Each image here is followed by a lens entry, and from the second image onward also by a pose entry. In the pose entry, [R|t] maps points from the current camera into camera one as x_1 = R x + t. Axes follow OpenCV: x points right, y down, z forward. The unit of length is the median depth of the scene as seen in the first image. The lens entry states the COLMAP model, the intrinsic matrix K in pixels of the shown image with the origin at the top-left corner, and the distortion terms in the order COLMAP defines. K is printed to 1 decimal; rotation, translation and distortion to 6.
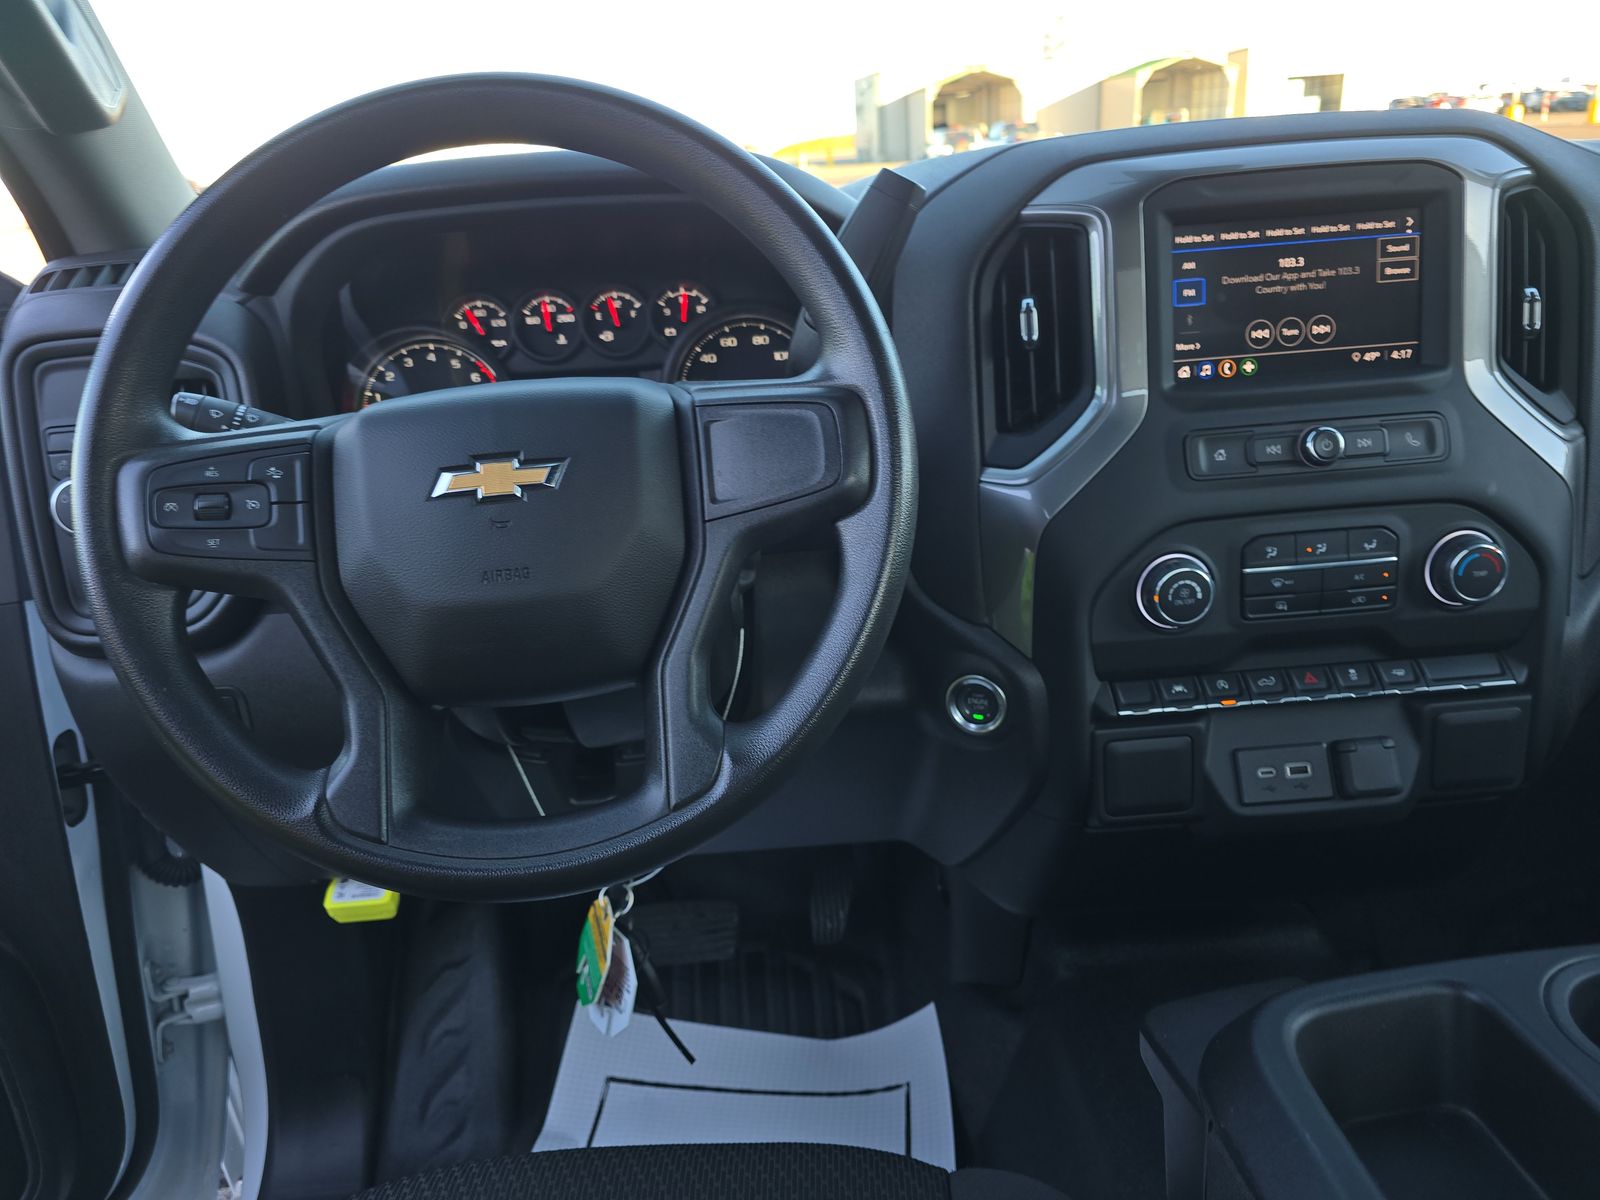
lens RADIAL K [[1072.6, 0, 793.8], [0, 1072.6, 589.4], [0, 0, 1]] dist [0.027676, -0.033360]
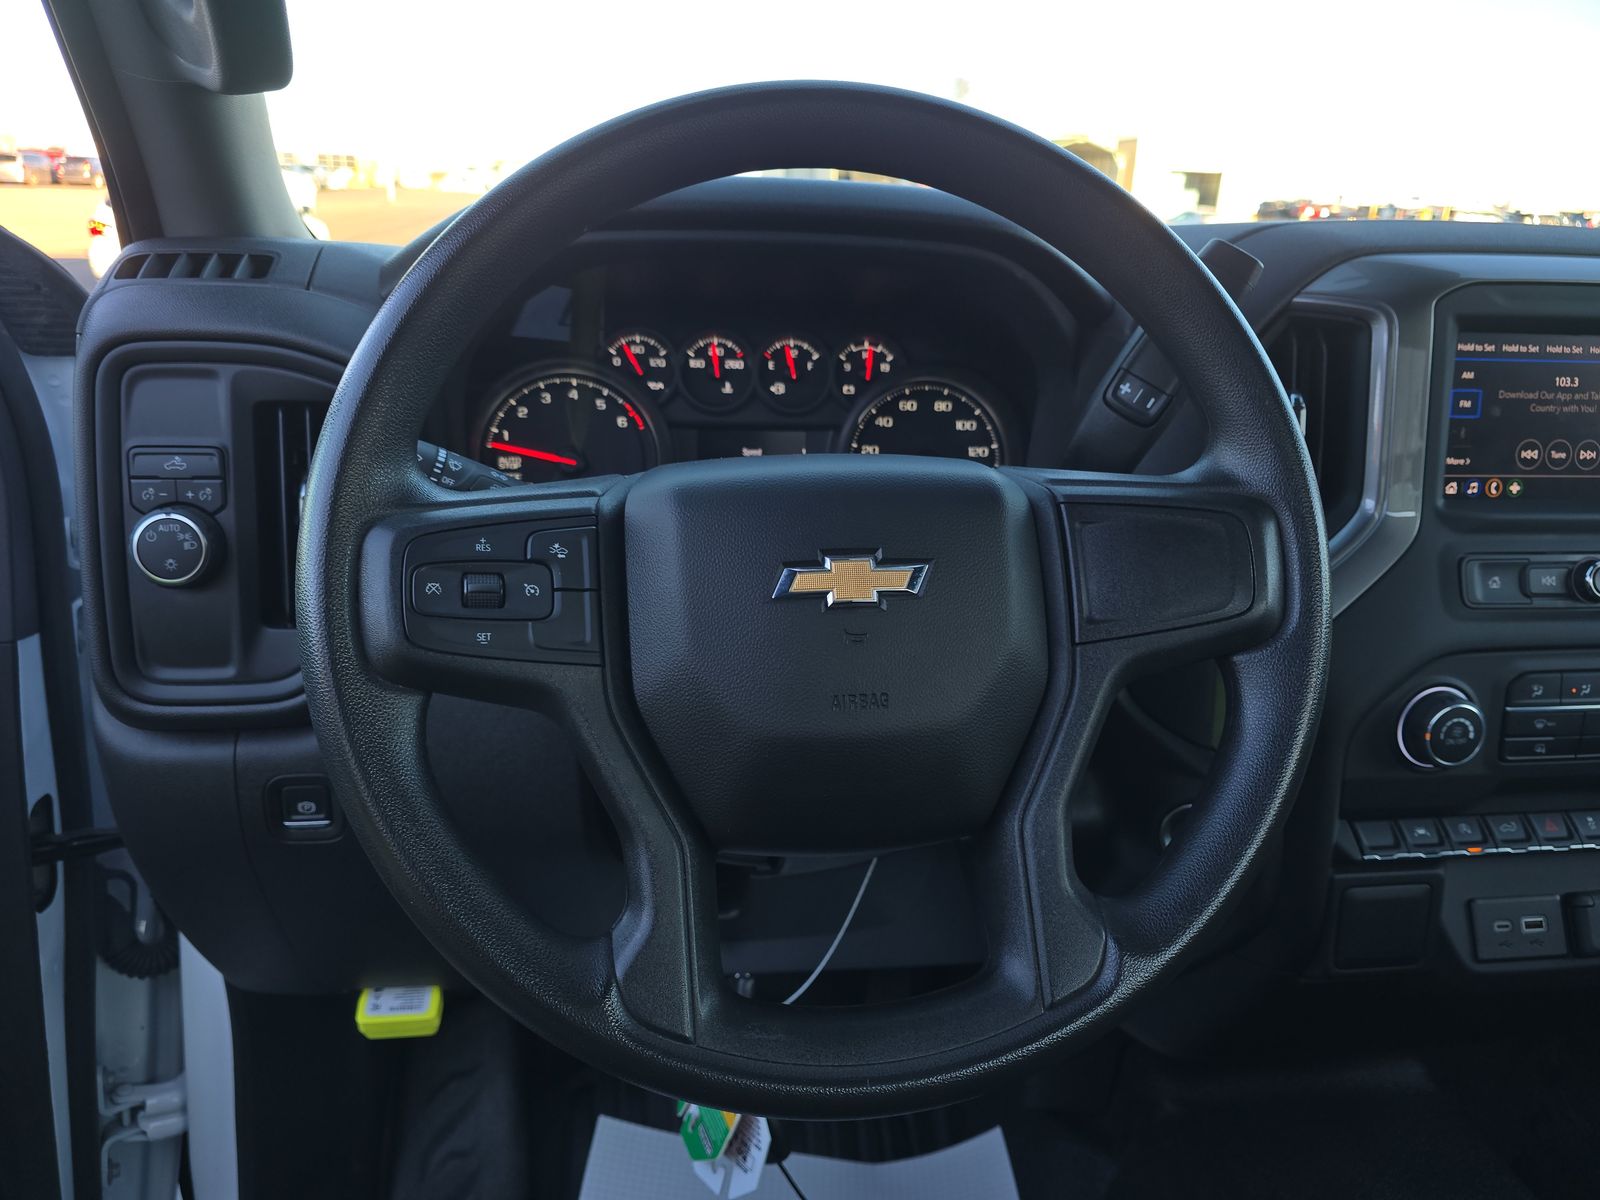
lens RADIAL K [[1072.6, 0, 788.5], [0, 1072.6, 588.2], [0, 0, 1]] dist [0.027676, -0.033360]
pose [[0.991409, 0.067009, 0.112327, -0.256101], [-0.063108, 0.997286, -0.037934, -0.039413], [-0.114564, 0.030519, 0.992947, 0.130586]]
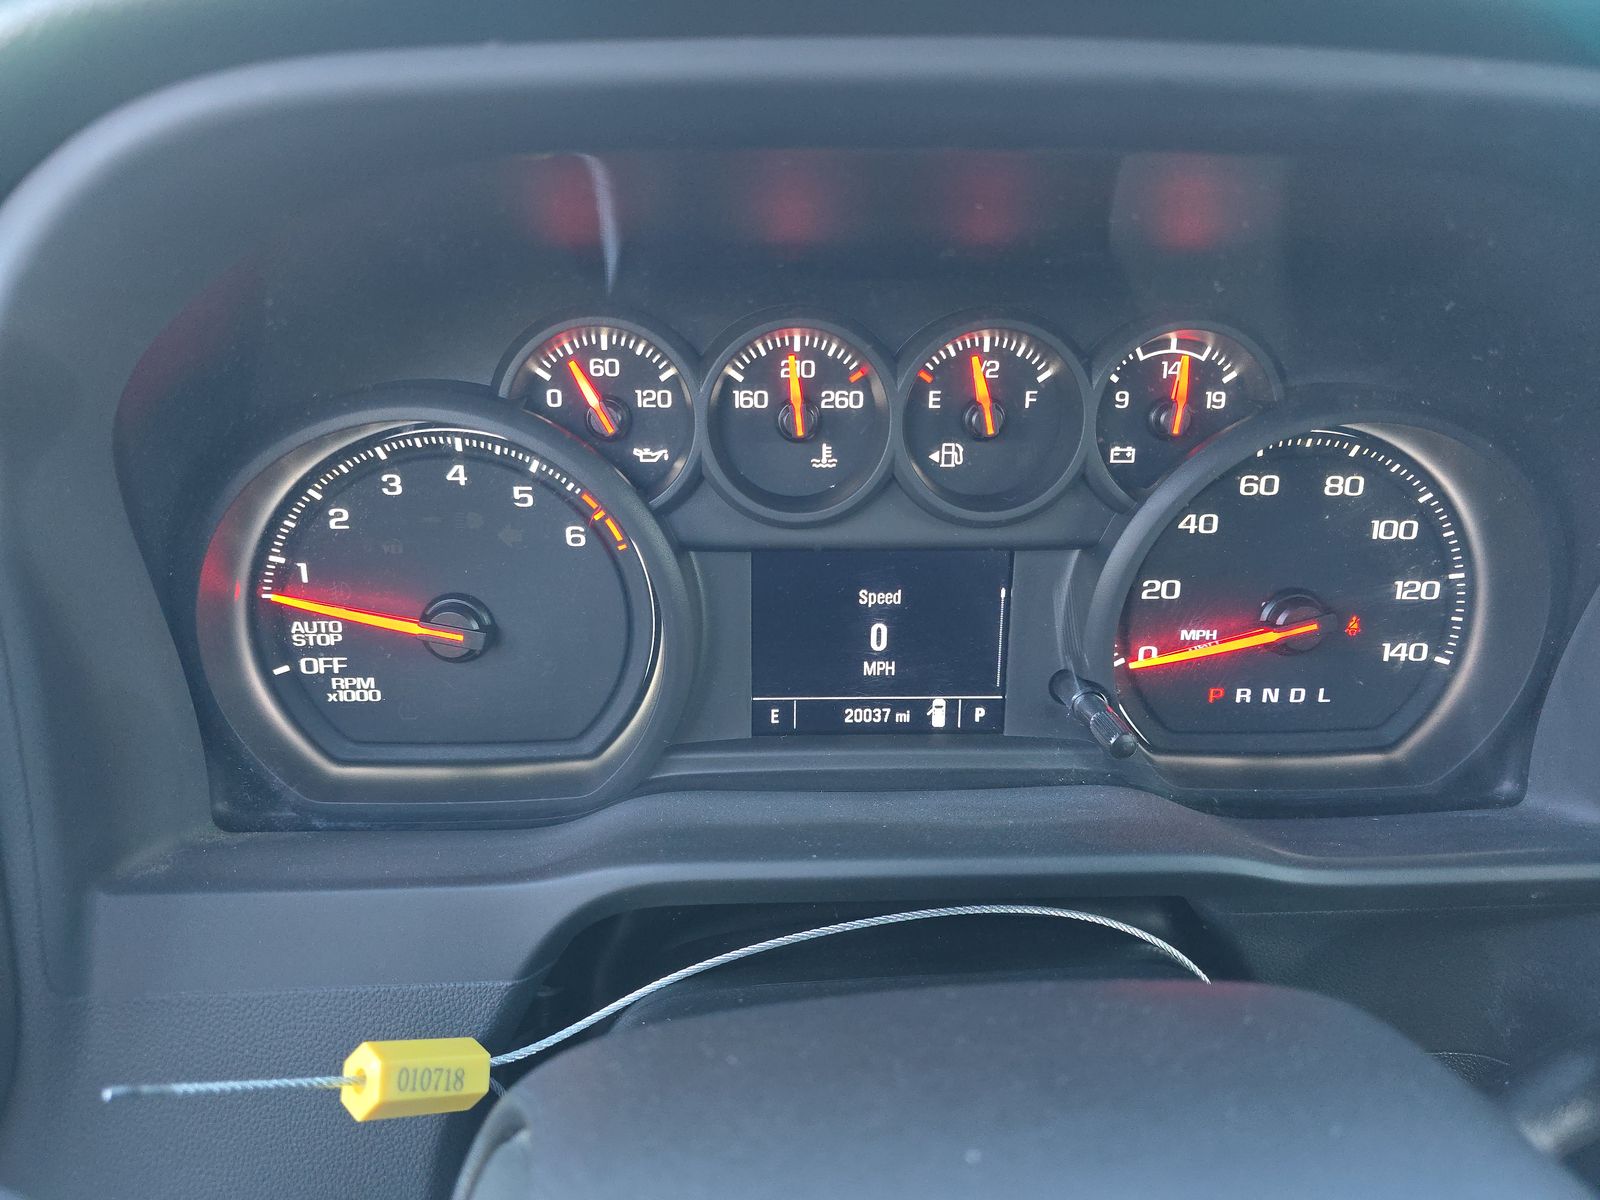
lens RADIAL K [[1072.6, 0, 772.2], [0, 1072.6, 586.6], [0, 0, 1]] dist [0.027676, -0.033360]
pose [[0.997122, 0.070785, 0.027134, -0.242188], [-0.072536, 0.994894, 0.070171, -0.214740], [-0.022029, -0.071938, 0.997166, 0.645477]]
